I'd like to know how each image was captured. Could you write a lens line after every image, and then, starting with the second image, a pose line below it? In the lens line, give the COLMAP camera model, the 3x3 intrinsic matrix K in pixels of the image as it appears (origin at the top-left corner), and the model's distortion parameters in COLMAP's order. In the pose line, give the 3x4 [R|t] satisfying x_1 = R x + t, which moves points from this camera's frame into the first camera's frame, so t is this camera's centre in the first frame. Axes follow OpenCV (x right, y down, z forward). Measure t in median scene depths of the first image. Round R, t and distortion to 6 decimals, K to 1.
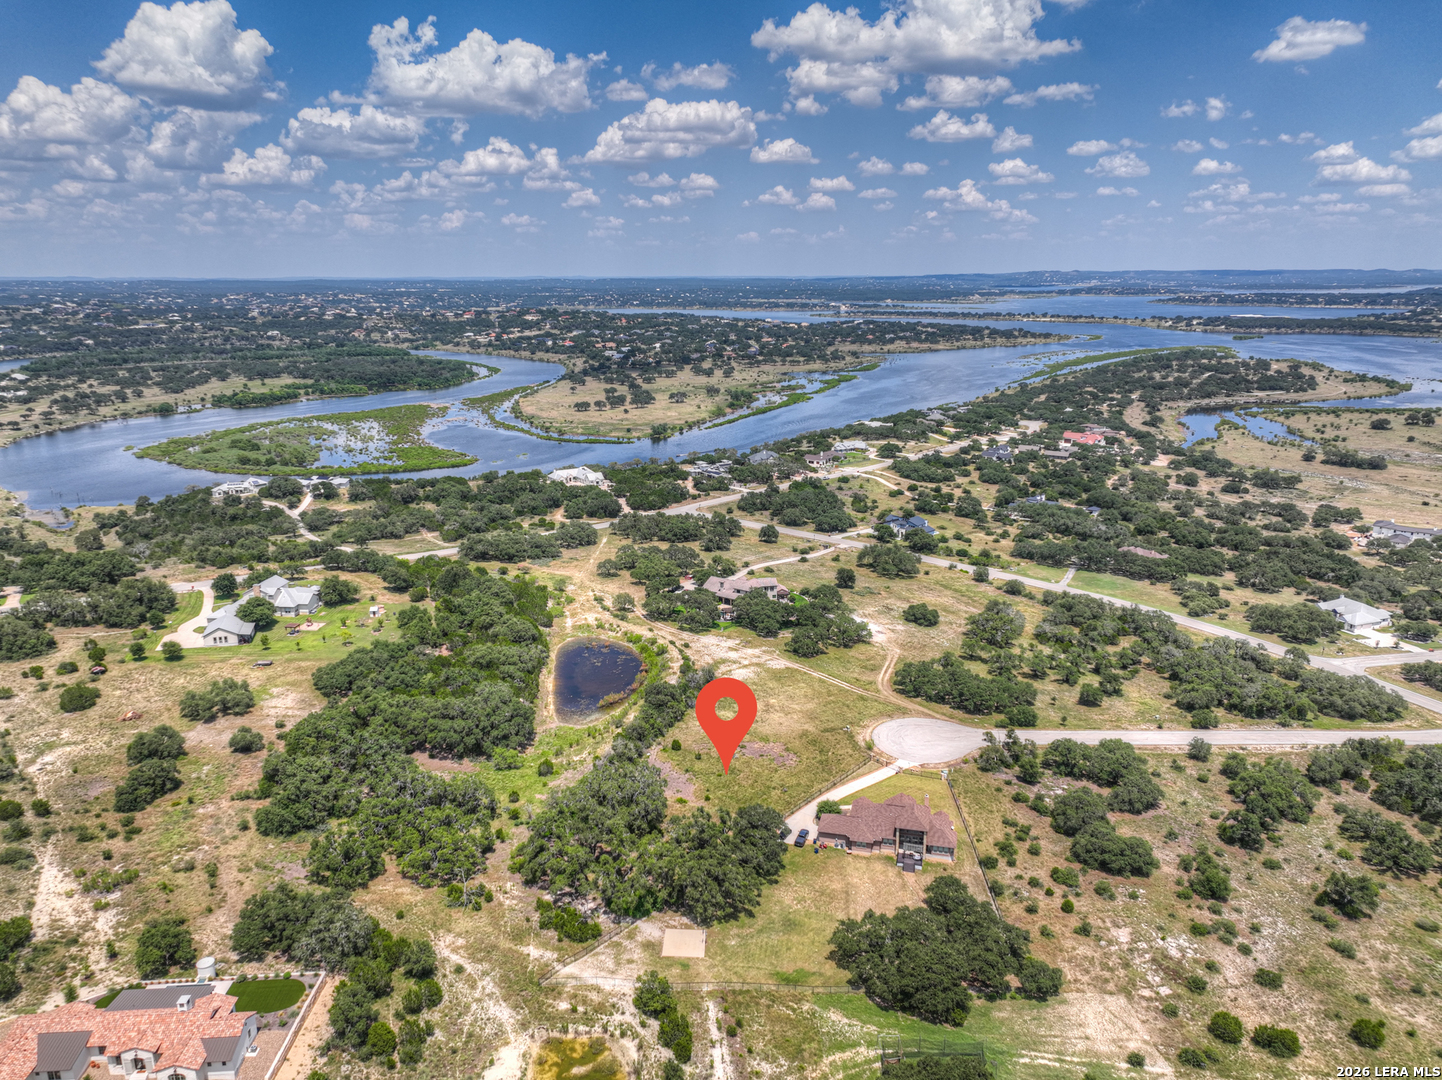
lens RADIAL K [[1012.4, 0, 721.7], [0, 1012.4, 538.0], [0, 0, 1]] dist [-0.005447, 0.024853]
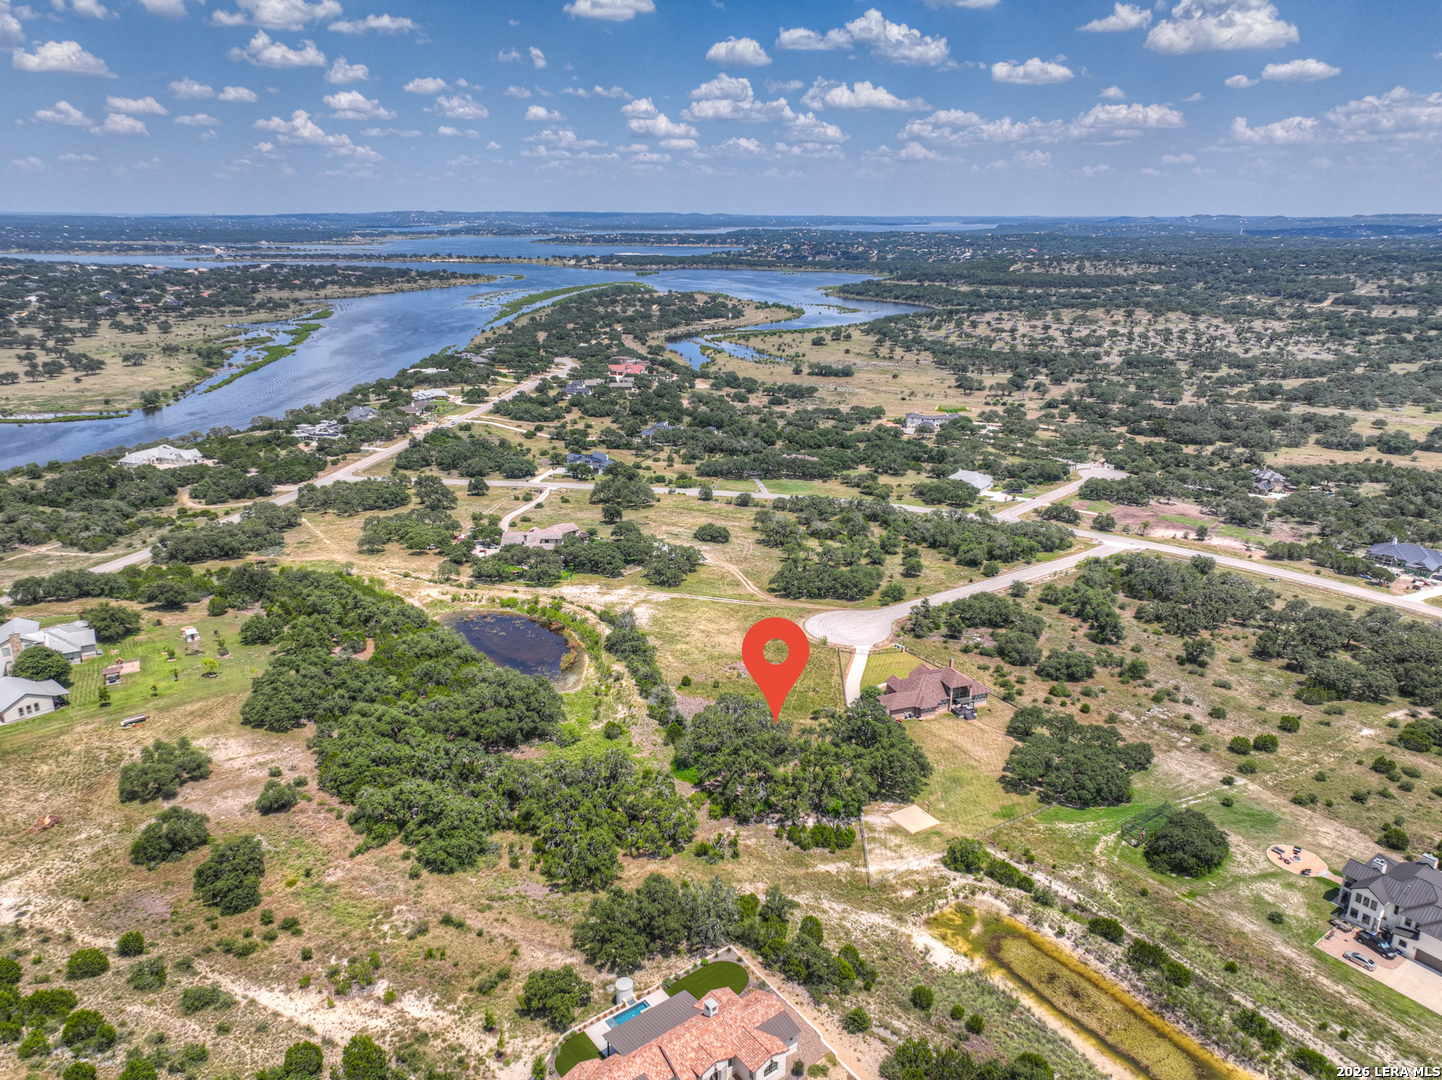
lens RADIAL K [[1012.4, 0, 721.7], [0, 1012.4, 538.0], [0, 0, 1]] dist [-0.005447, 0.024853]
pose [[0.827760, -0.164058, 0.536561, -0.227036], [0.134599, 0.986435, 0.093963, -0.012003], [-0.544698, -0.005558, 0.838614, 0.053124]]
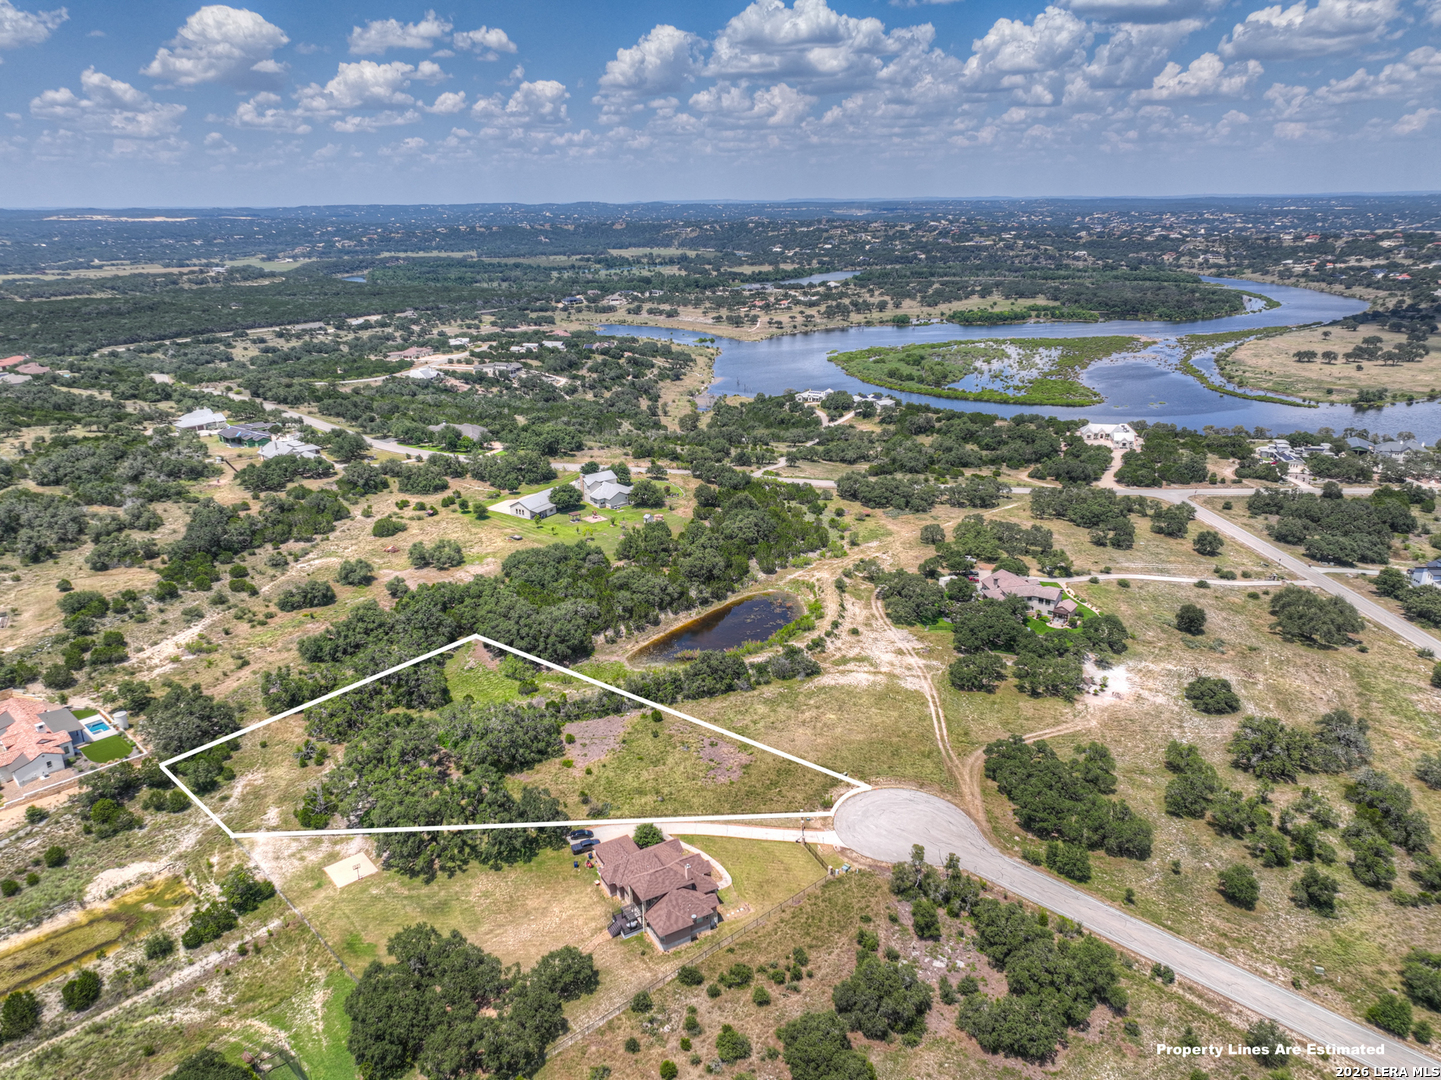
lens RADIAL K [[1011.7, 0, 721.2], [0, 1011.7, 538.0], [0, 0, 1]] dist [-0.005447, 0.024853]
pose [[0.687272, 0.227542, -0.689842, 0.255943], [-0.175306, 0.973557, 0.146472, -0.044064], [0.704929, 0.020268, 0.708988, 0.156724]]
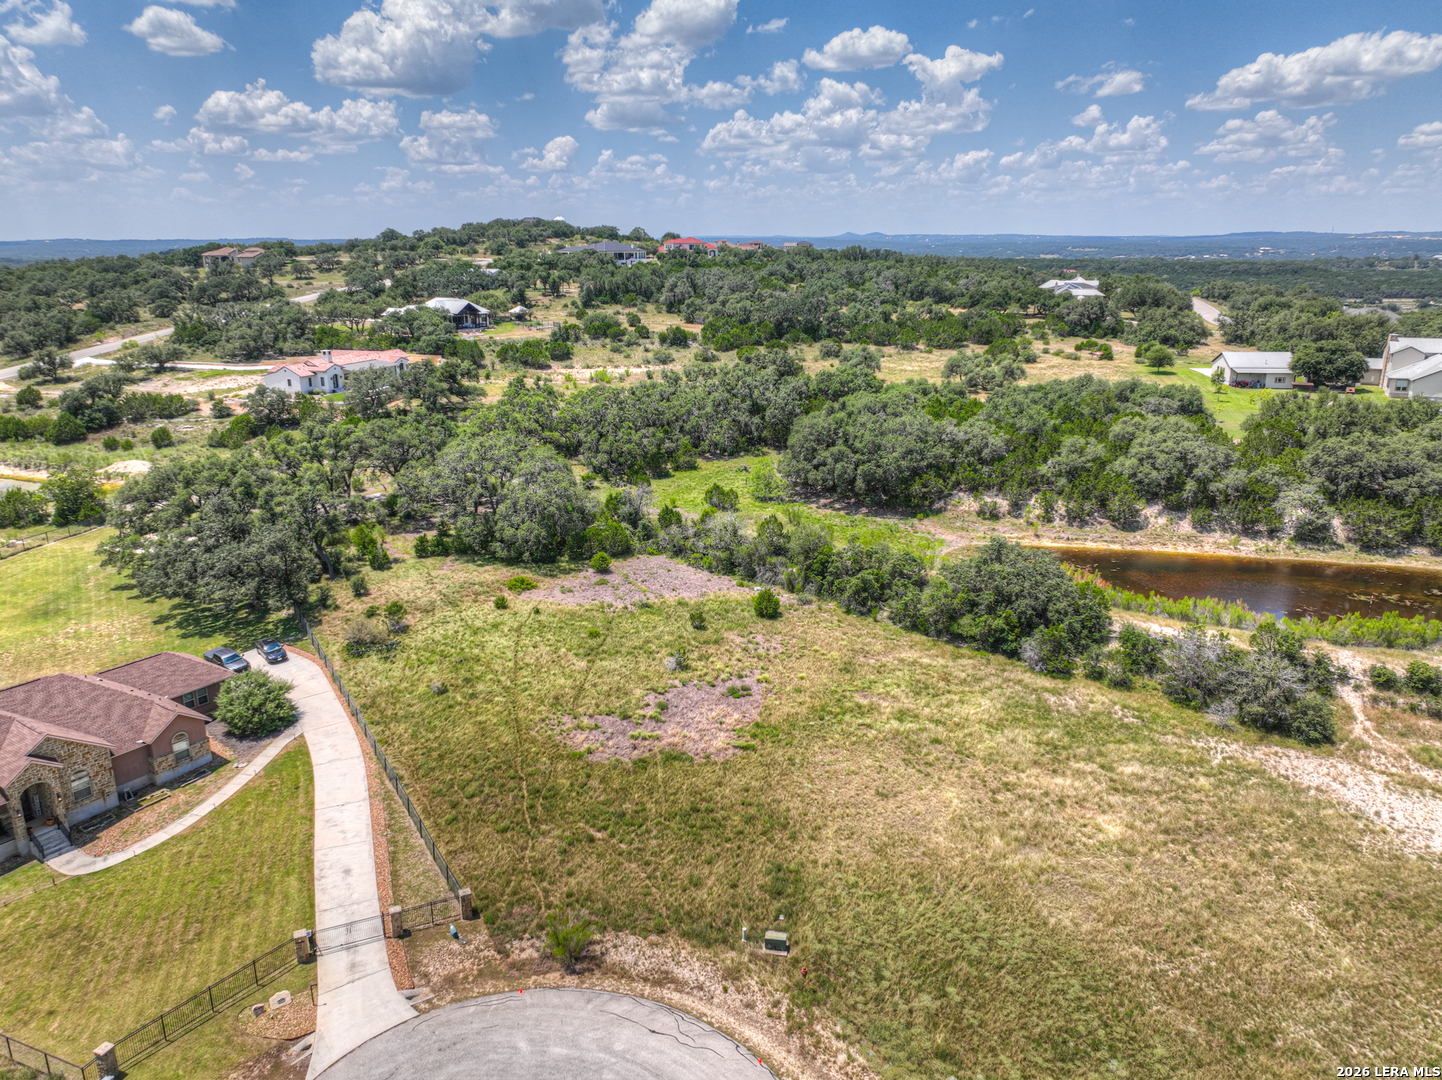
lens RADIAL K [[1012.4, 0, 721.7], [0, 1012.4, 538.0], [0, 0, 1]] dist [-0.005447, 0.024853]
pose [[-0.349888, 0.268473, -0.897497, 0.132022], [-0.236279, 0.901789, 0.361870, 0.017073], [0.906505, 0.338673, -0.252090, 0.453017]]
